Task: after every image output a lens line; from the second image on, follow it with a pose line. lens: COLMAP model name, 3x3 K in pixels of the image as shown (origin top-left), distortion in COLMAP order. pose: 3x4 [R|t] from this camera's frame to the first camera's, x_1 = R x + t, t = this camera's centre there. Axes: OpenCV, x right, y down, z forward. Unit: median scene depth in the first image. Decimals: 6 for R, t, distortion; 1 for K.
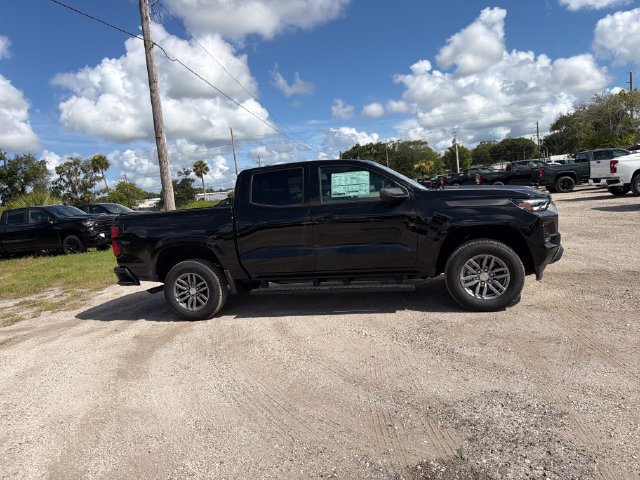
lens RADIAL K [[462.4, 0, 314.3], [0, 462.4, 249.8], [0, 0, 1]] dist [0.073375, -0.074693]
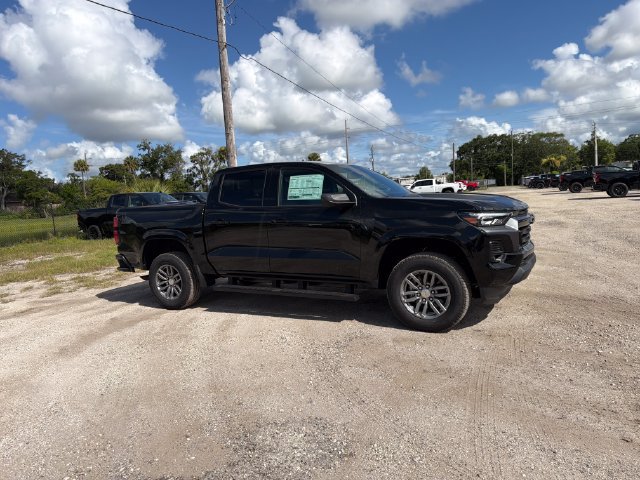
lens RADIAL K [[462.4, 0, 314.3], [0, 462.4, 249.8], [0, 0, 1]] dist [0.073375, -0.074693]
pose [[0.967412, 0.068181, -0.243855, 0.343469], [-0.064315, 0.997646, 0.023790, -0.033971], [0.244903, -0.007331, 0.969520, 0.049544]]
